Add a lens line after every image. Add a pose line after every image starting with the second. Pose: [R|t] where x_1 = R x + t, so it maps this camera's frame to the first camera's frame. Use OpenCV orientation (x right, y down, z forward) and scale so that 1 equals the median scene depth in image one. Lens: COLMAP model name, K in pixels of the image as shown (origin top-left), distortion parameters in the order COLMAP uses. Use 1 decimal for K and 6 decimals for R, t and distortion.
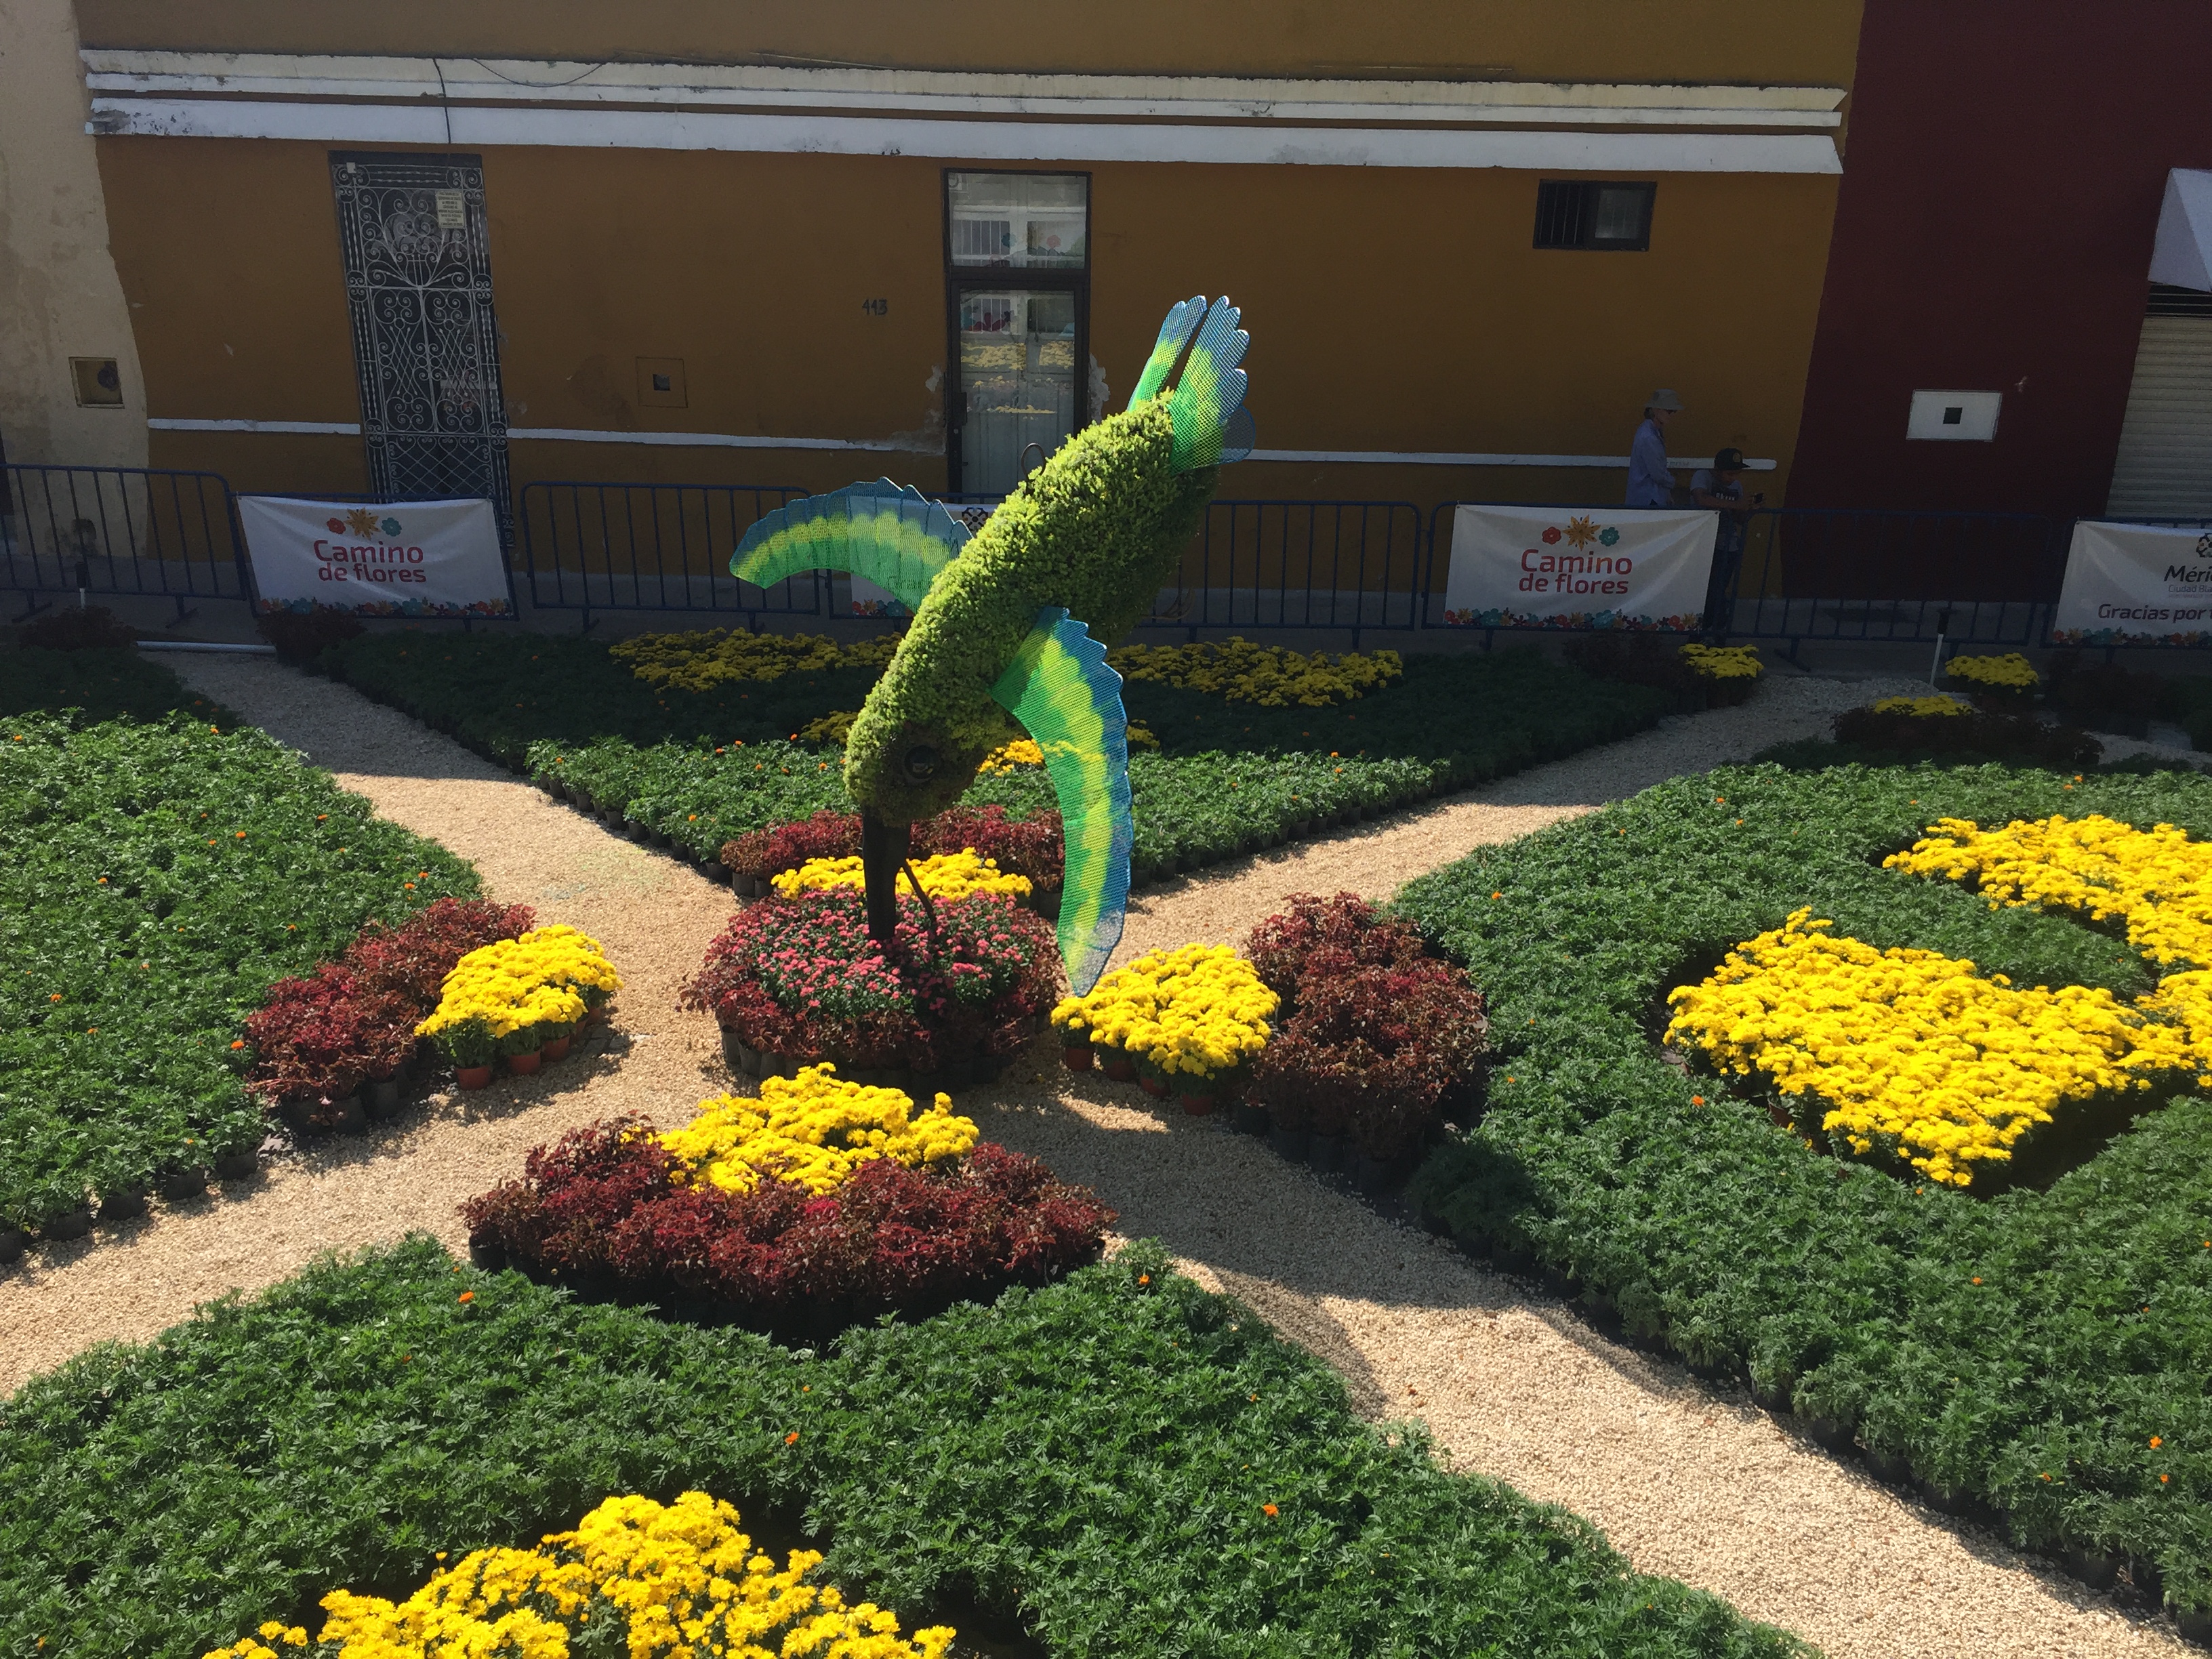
lens RADIAL K [[1894.1, 0, 1106.0], [0, 1894.1, 829.5], [0, 0, 1]] dist [0.004292, -0.002064]
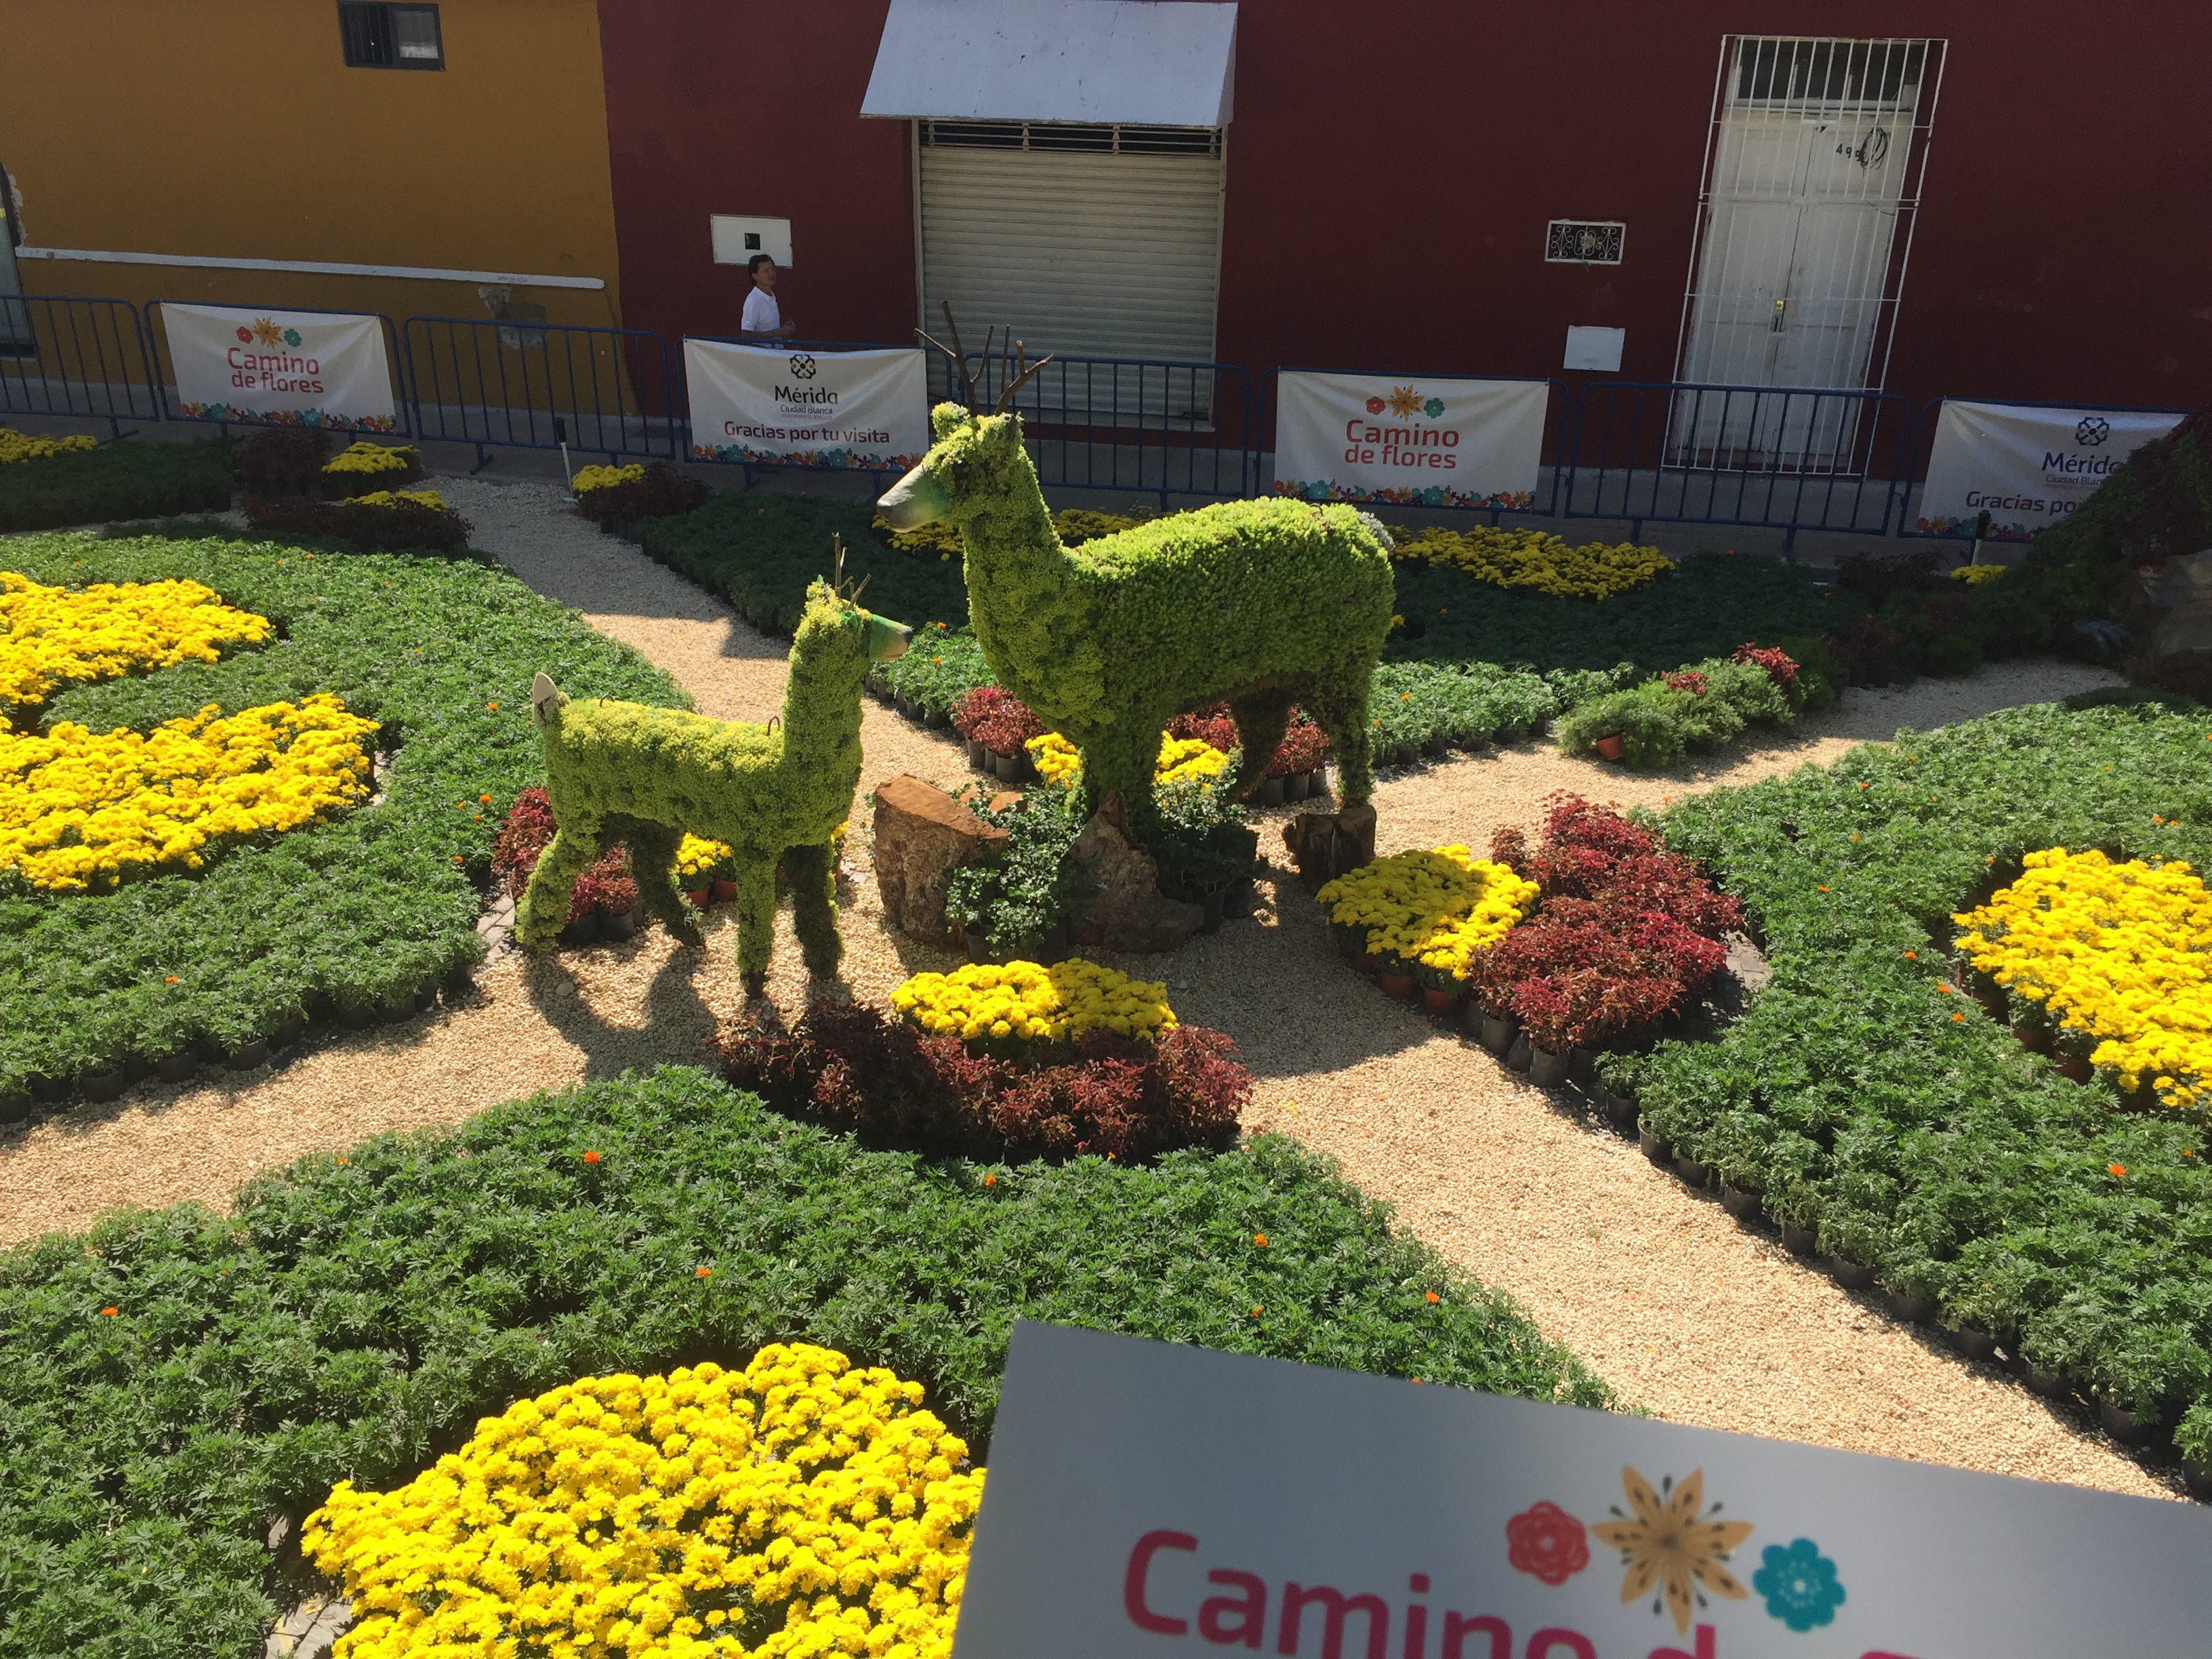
lens RADIAL K [[1850.5, 0, 1106.0], [0, 1850.5, 829.5], [0, 0, 1]] dist [0.180153, -0.278257]
pose [[0.987439, 0.063940, -0.144485, 0.887899], [-0.054532, 0.996182, 0.068171, 0.024930], [0.148292, -0.059436, 0.987156, -0.015578]]
